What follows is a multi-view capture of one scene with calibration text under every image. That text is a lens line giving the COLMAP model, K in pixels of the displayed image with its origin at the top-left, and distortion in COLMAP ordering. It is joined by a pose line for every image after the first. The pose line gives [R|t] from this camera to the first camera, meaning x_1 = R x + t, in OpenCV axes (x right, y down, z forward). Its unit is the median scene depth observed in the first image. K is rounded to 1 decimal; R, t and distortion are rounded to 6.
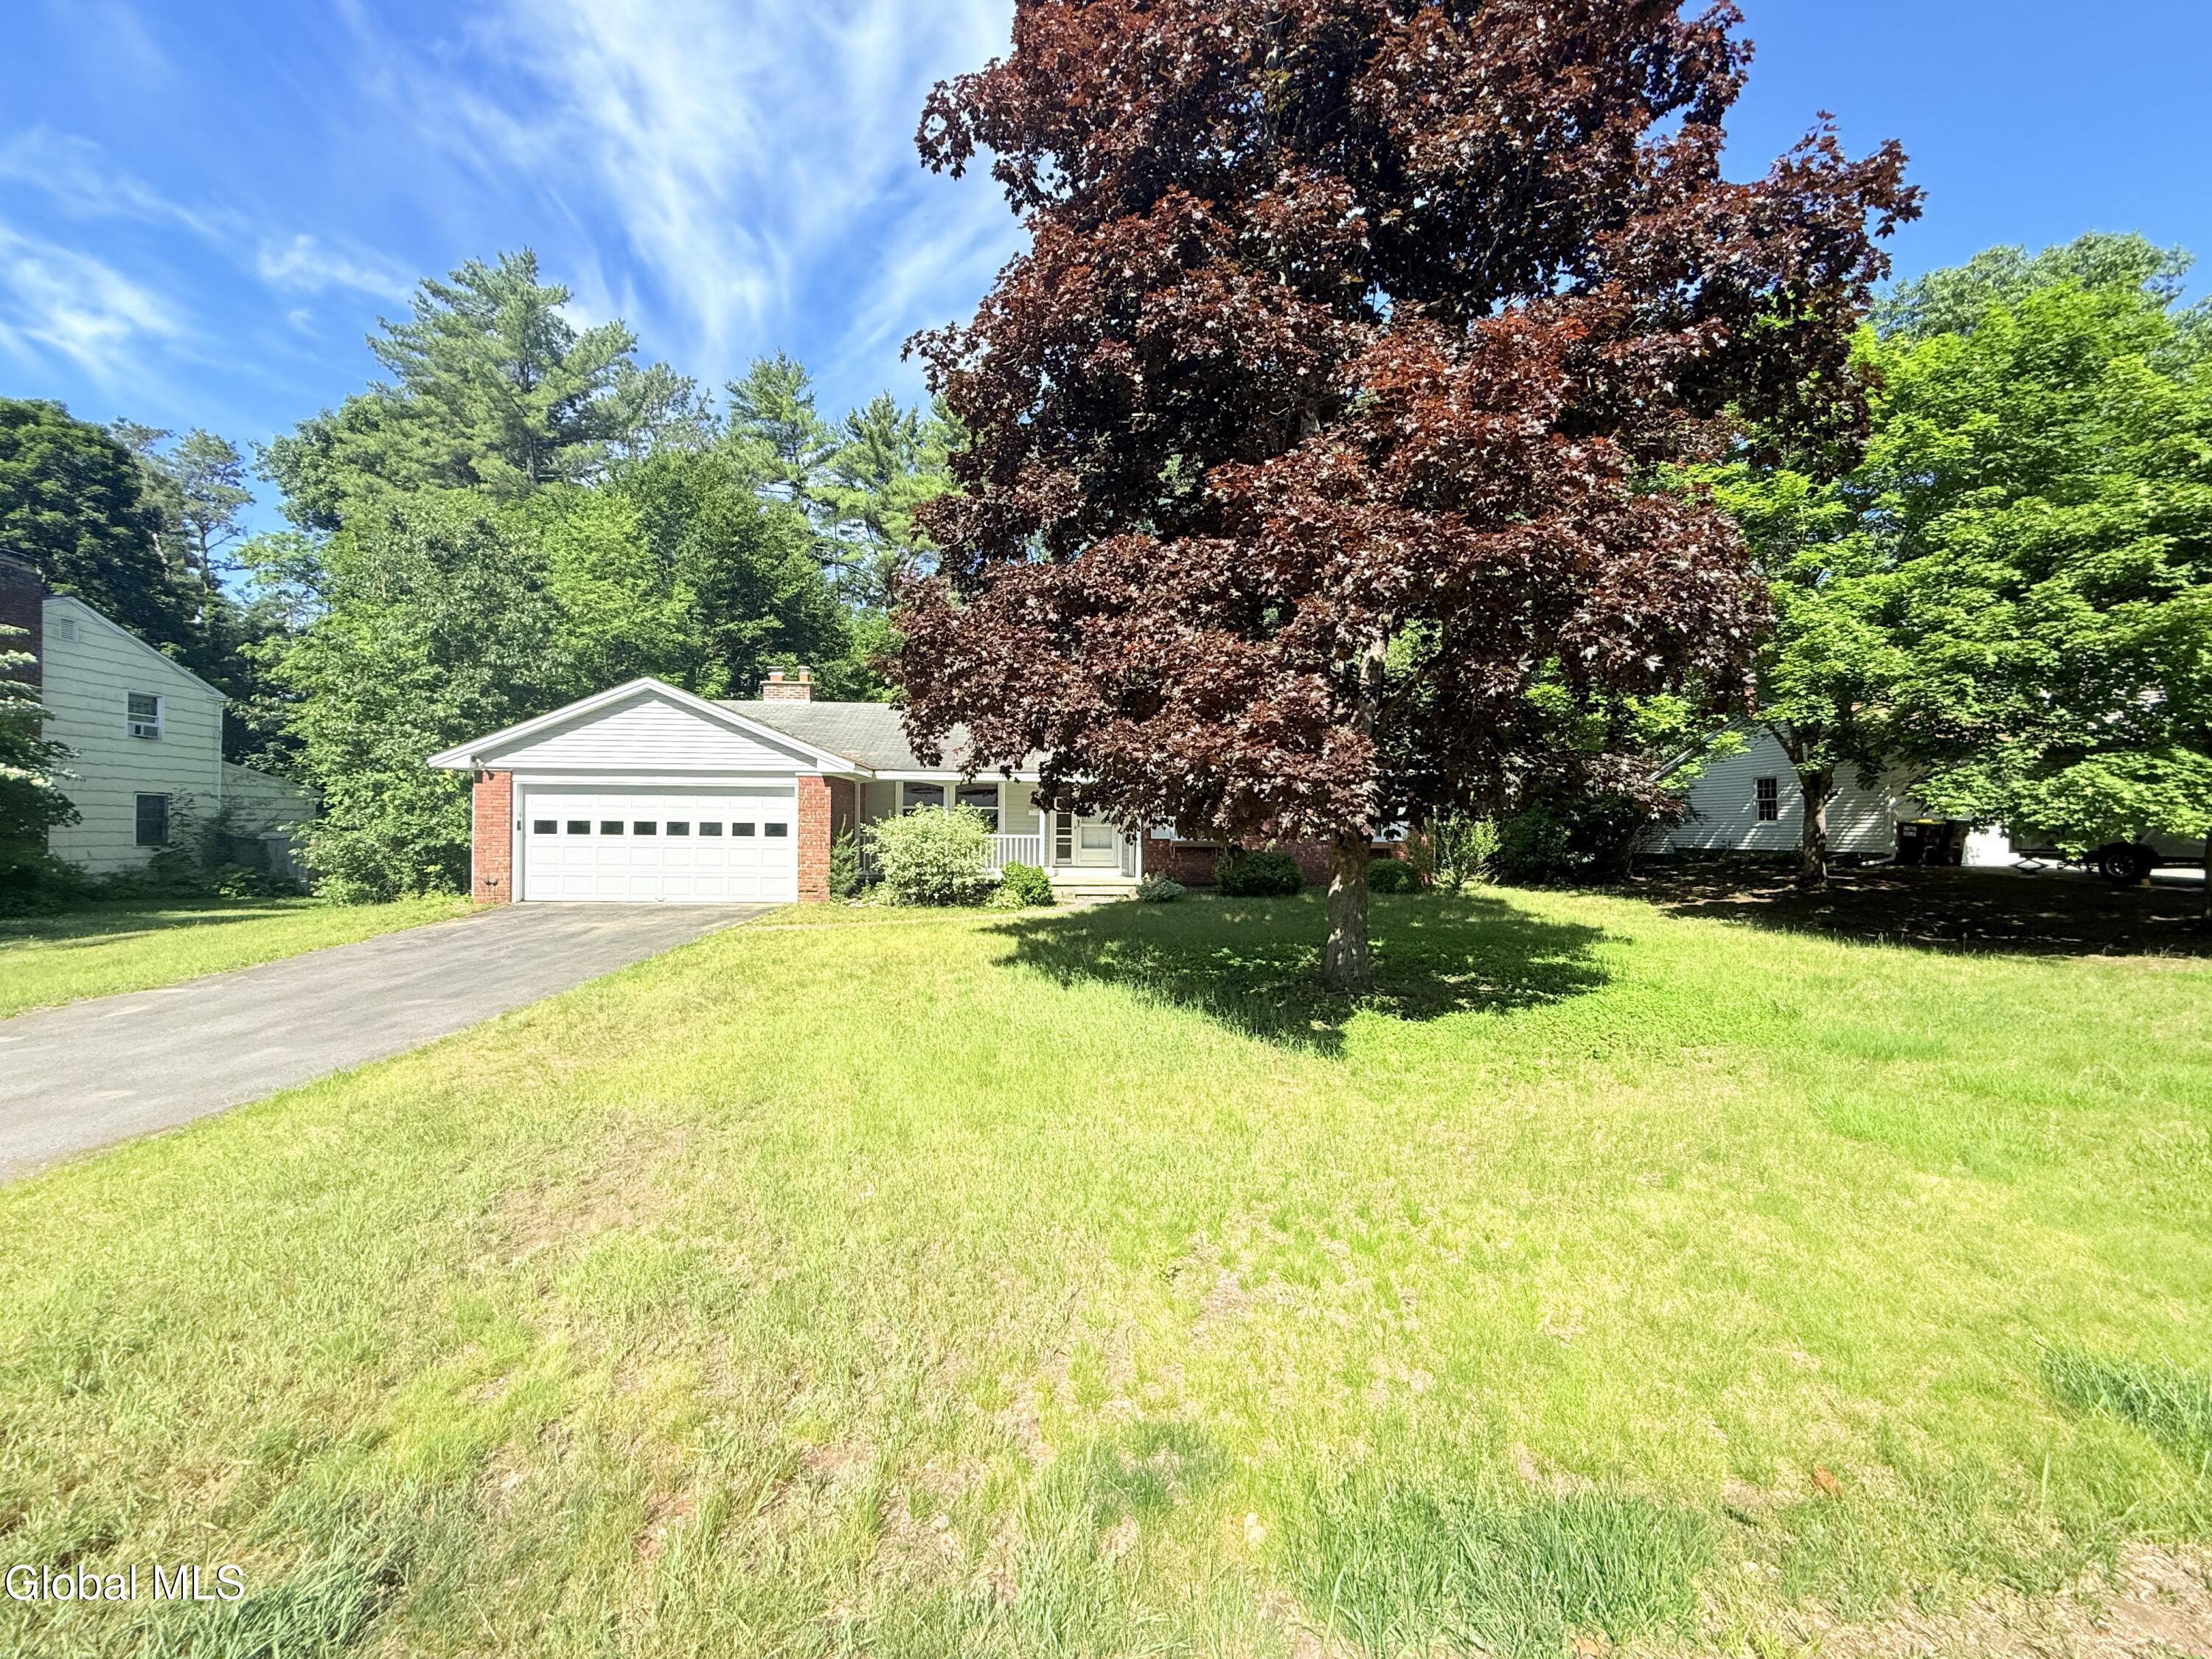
lens RADIAL K [[879.3, 0, 1103.3], [0, 879.3, 836.5], [0, 0, 1]] dist [-0.000075, 0.000343]
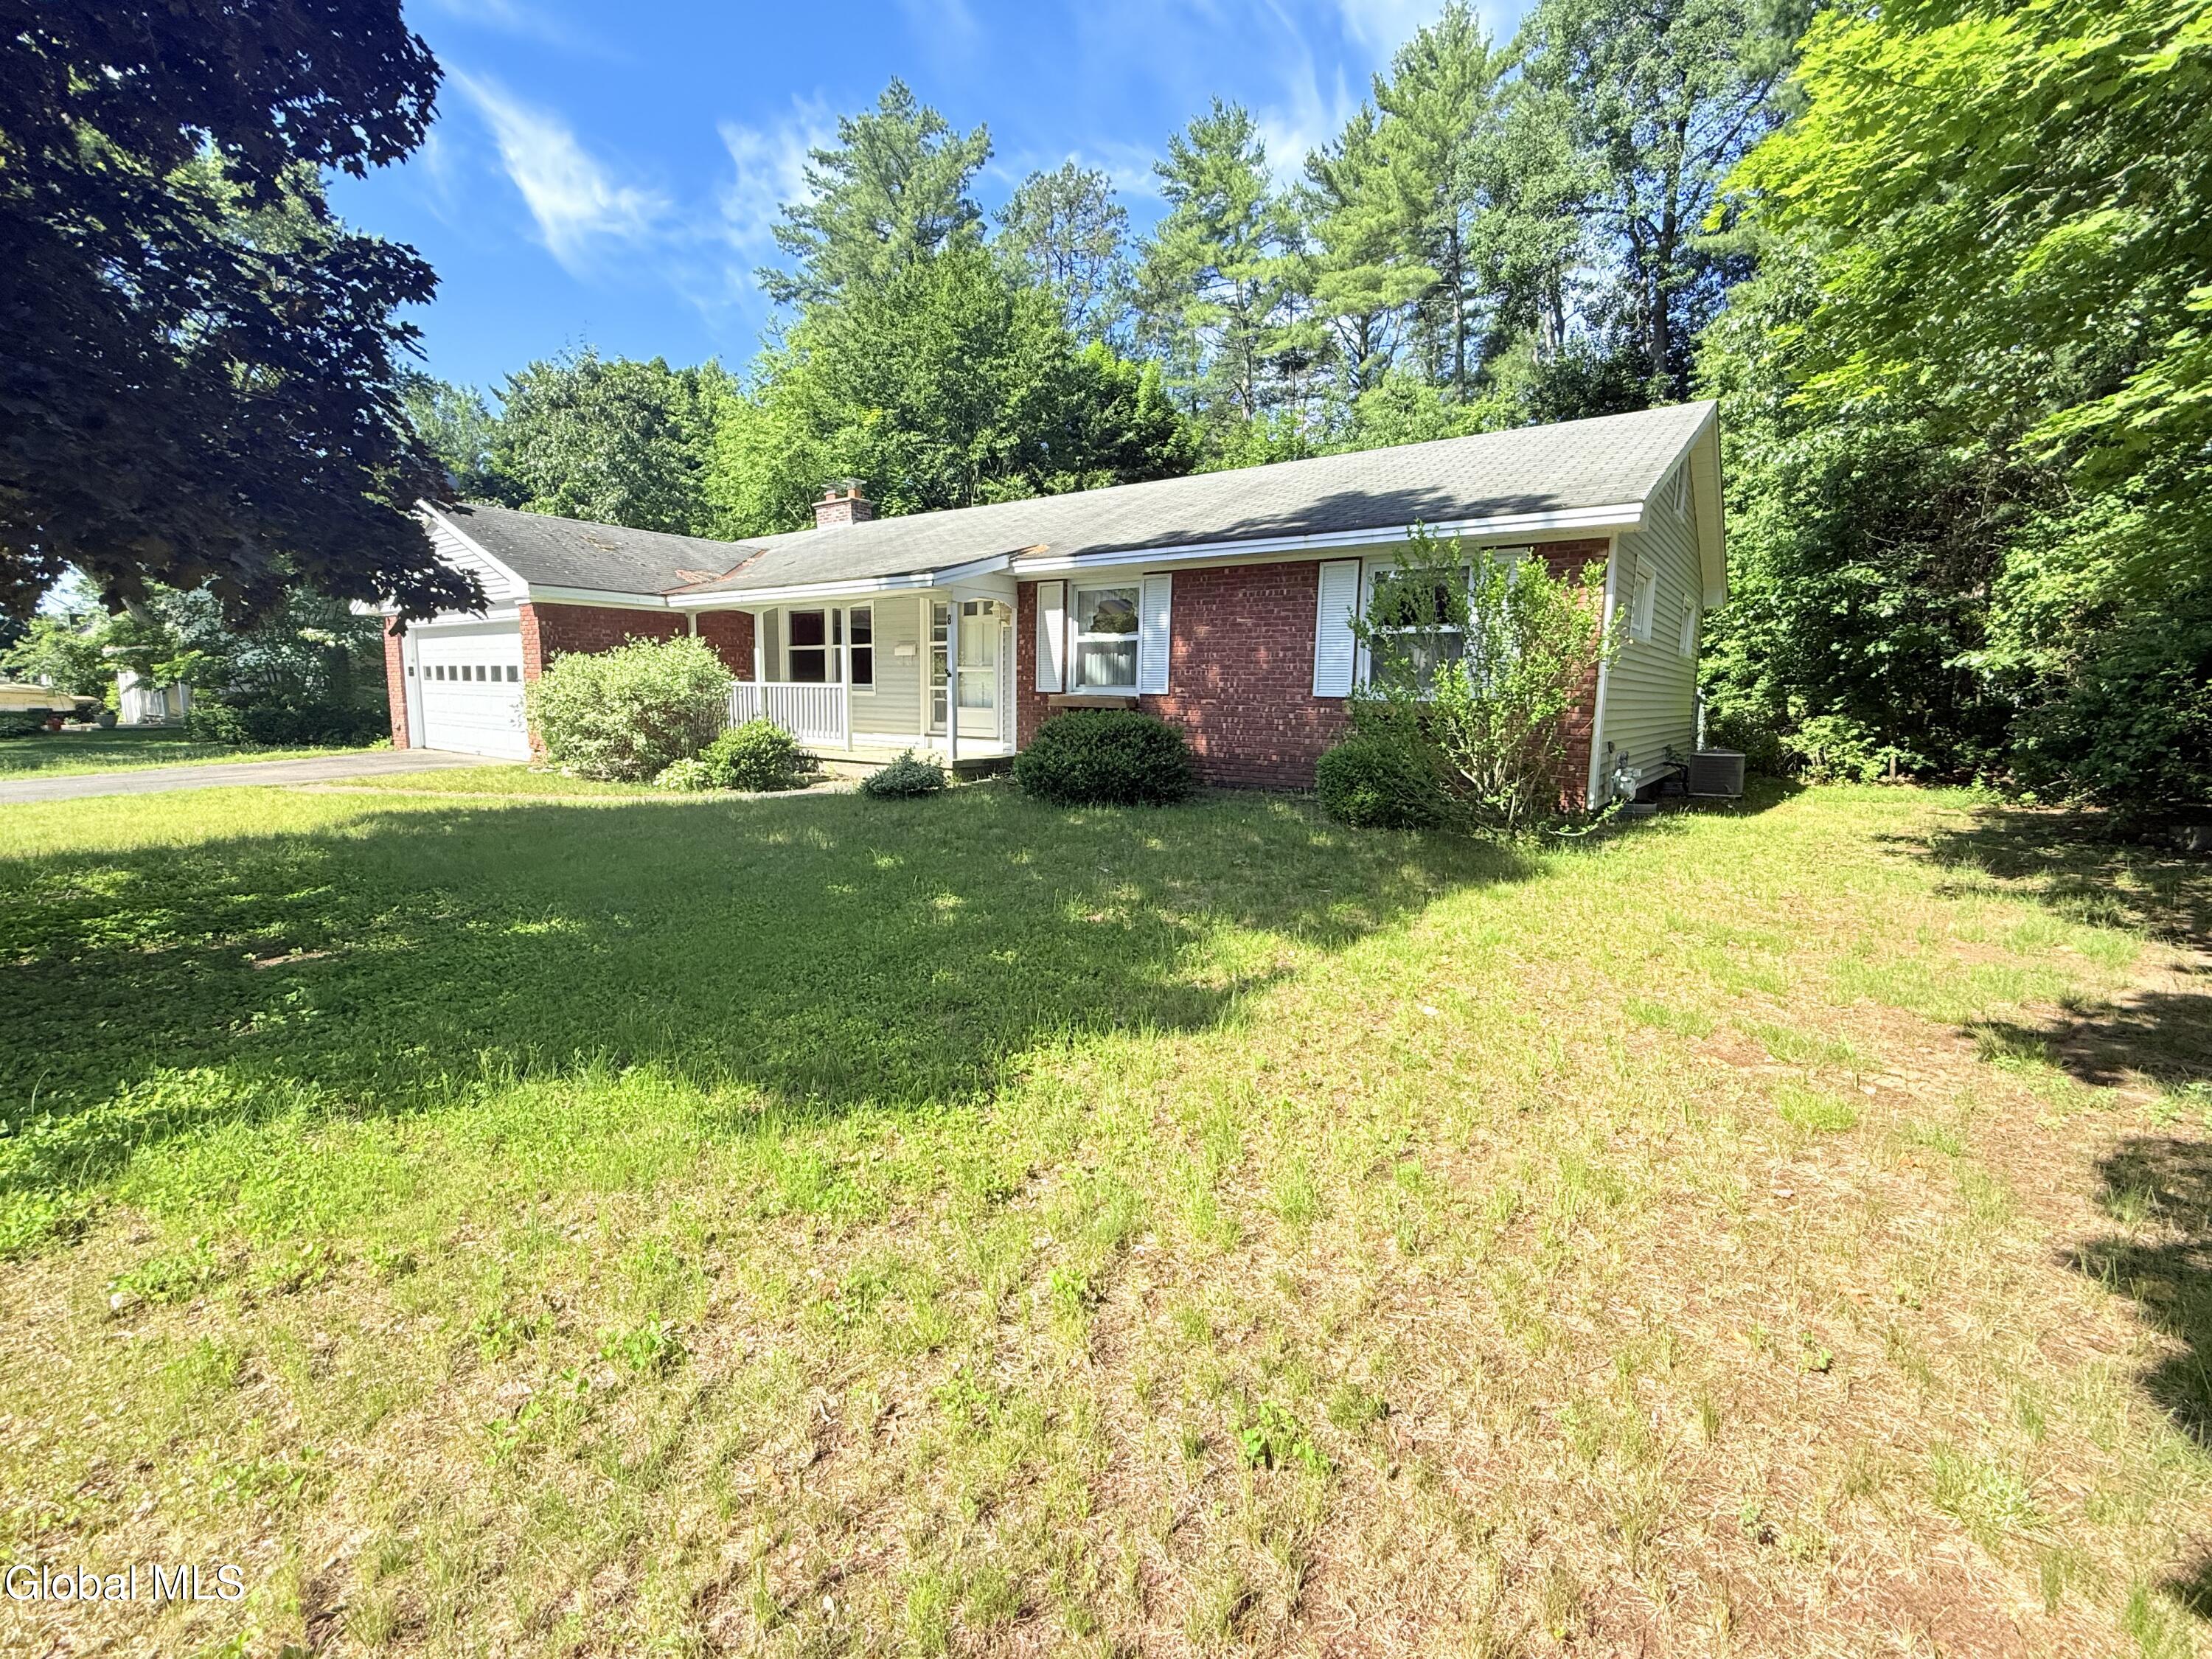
lens RADIAL K [[955.1, 0, 1111.7], [0, 955.1, 830.6], [0, 0, 1]] dist [0.004926, 0.001411]
pose [[0.749664, 0.097391, -0.654613, 0.581180], [-0.015972, 0.991487, 0.129219, 0.012252], [0.661625, -0.086415, 0.744838, 0.626457]]
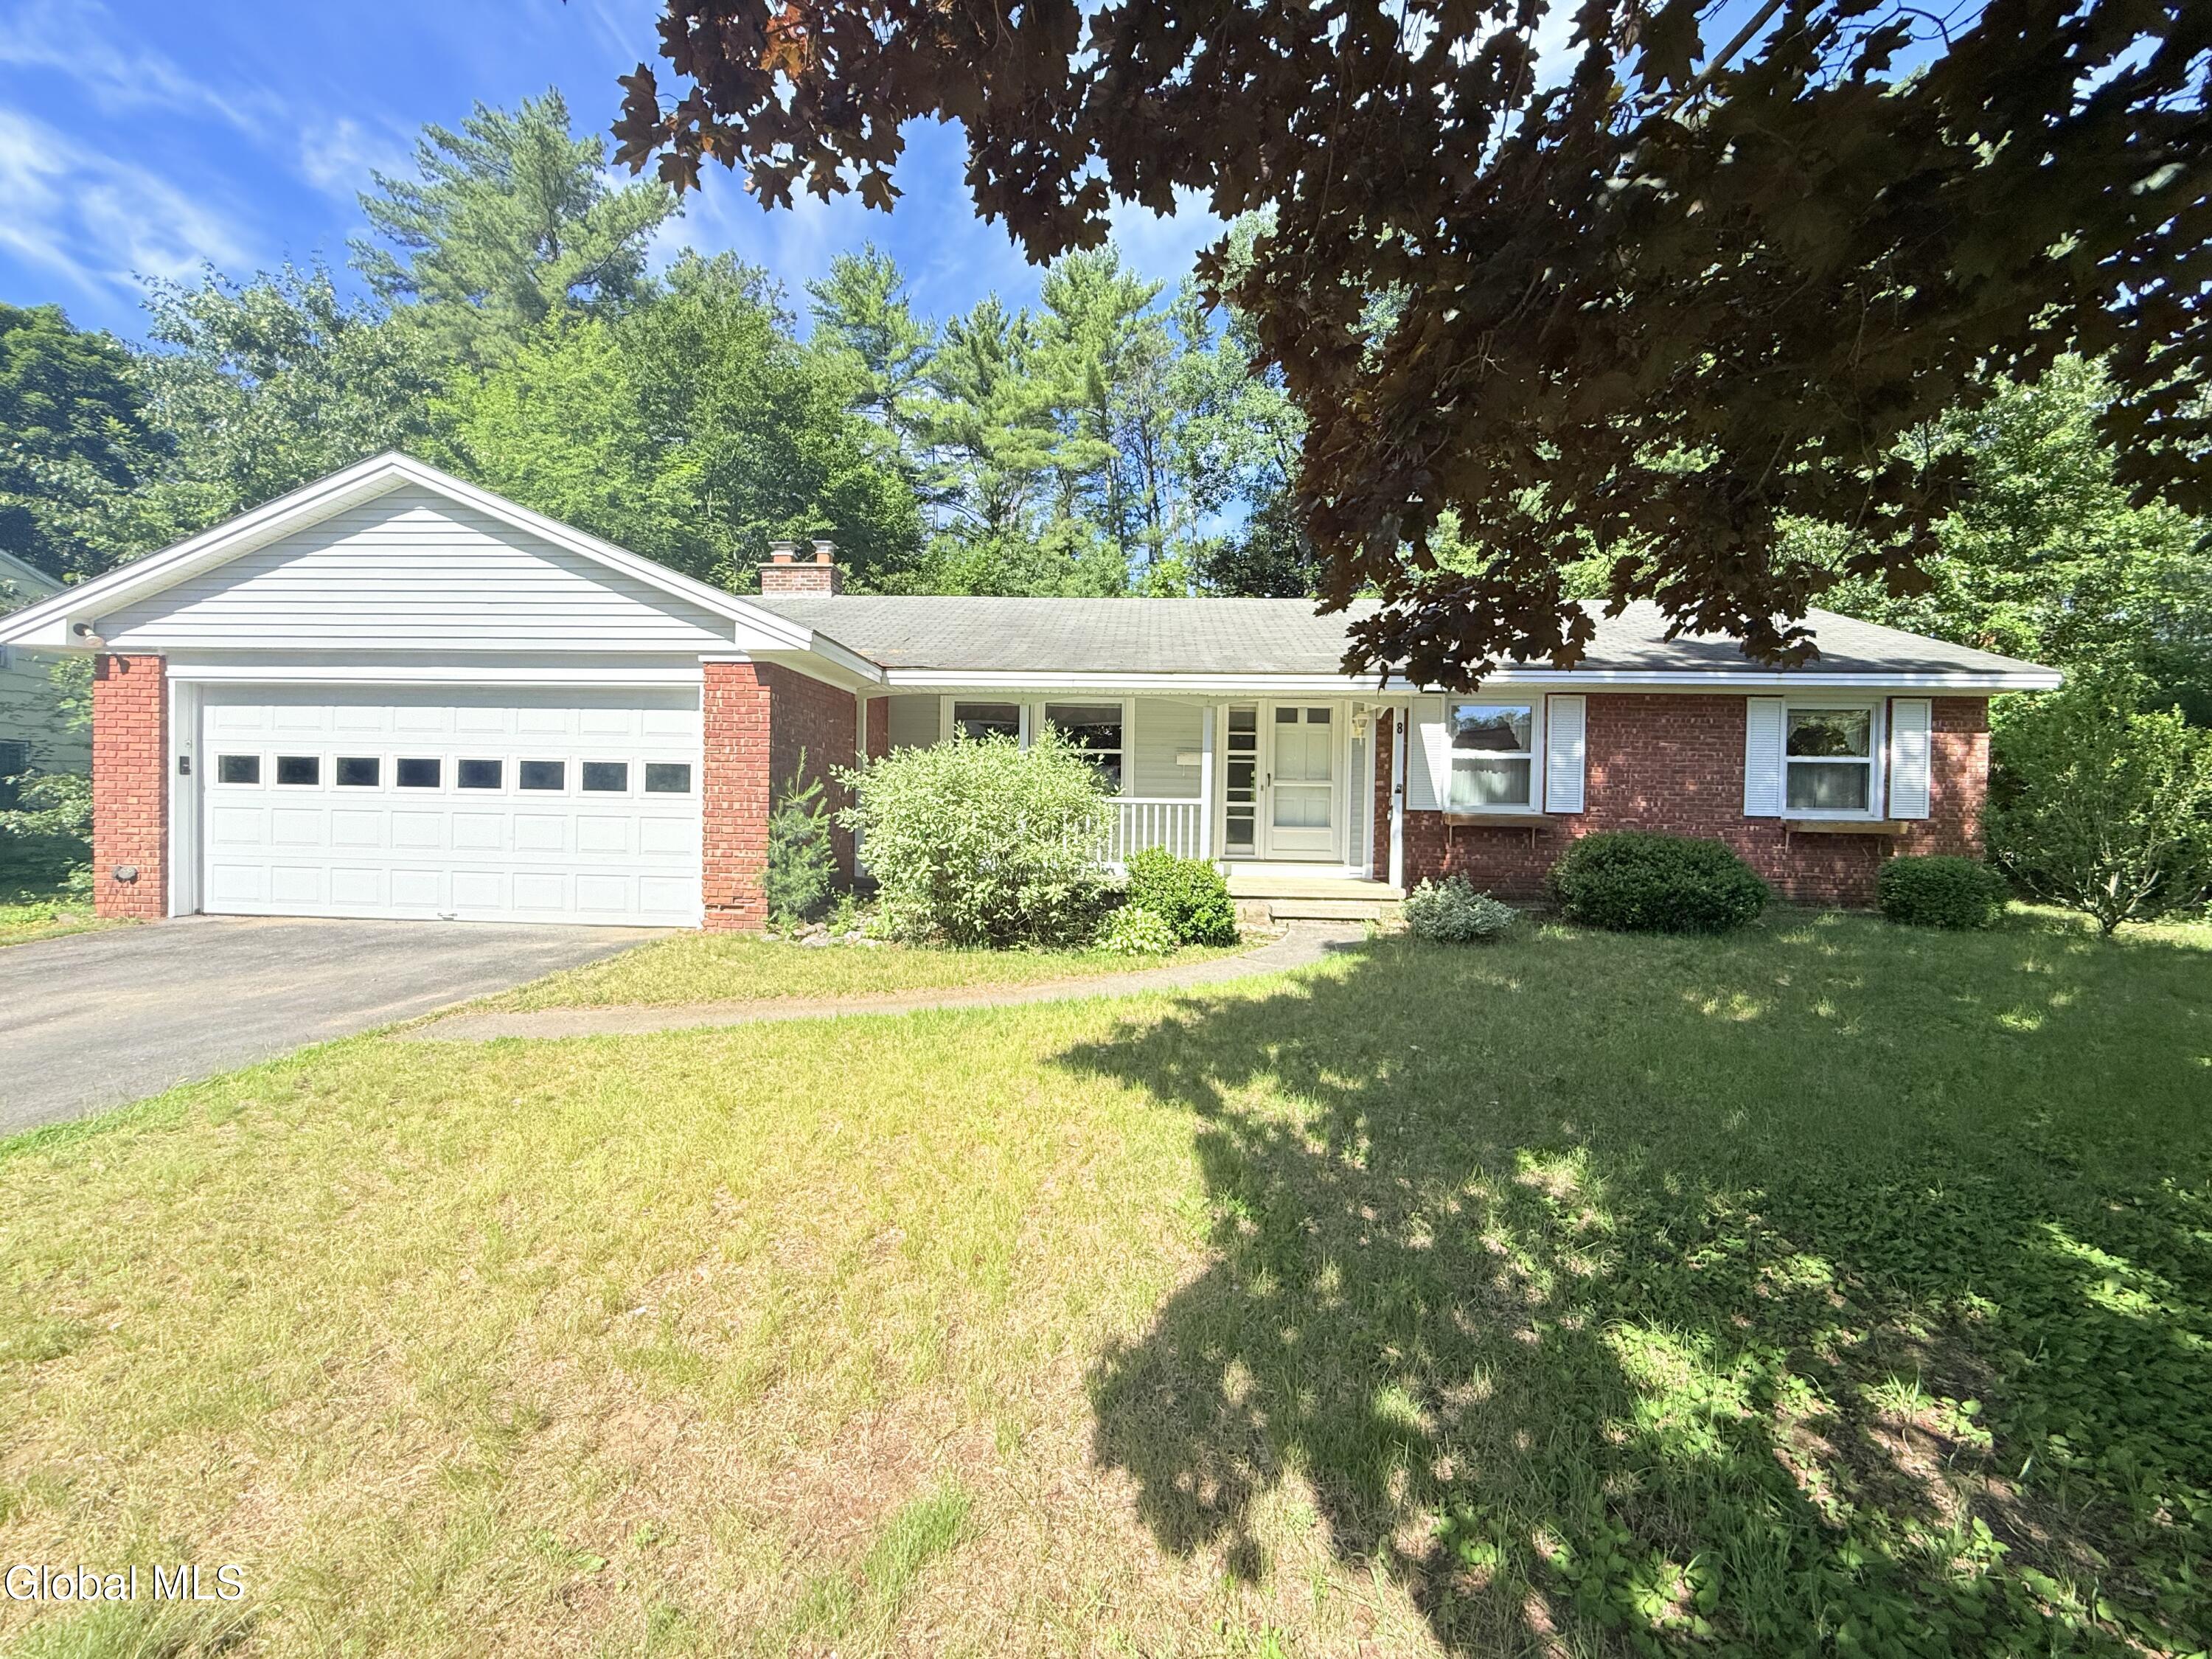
lens RADIAL K [[879.3, 0, 1102.6], [0, 879.3, 833.6], [0, 0, 1]] dist [-0.000075, 0.000343]
pose [[0.991001, 0.012403, -0.133278, -0.063981], [-0.010420, 0.999825, 0.015564, 0.011868], [0.133447, -0.014035, 0.990957, 0.506004]]
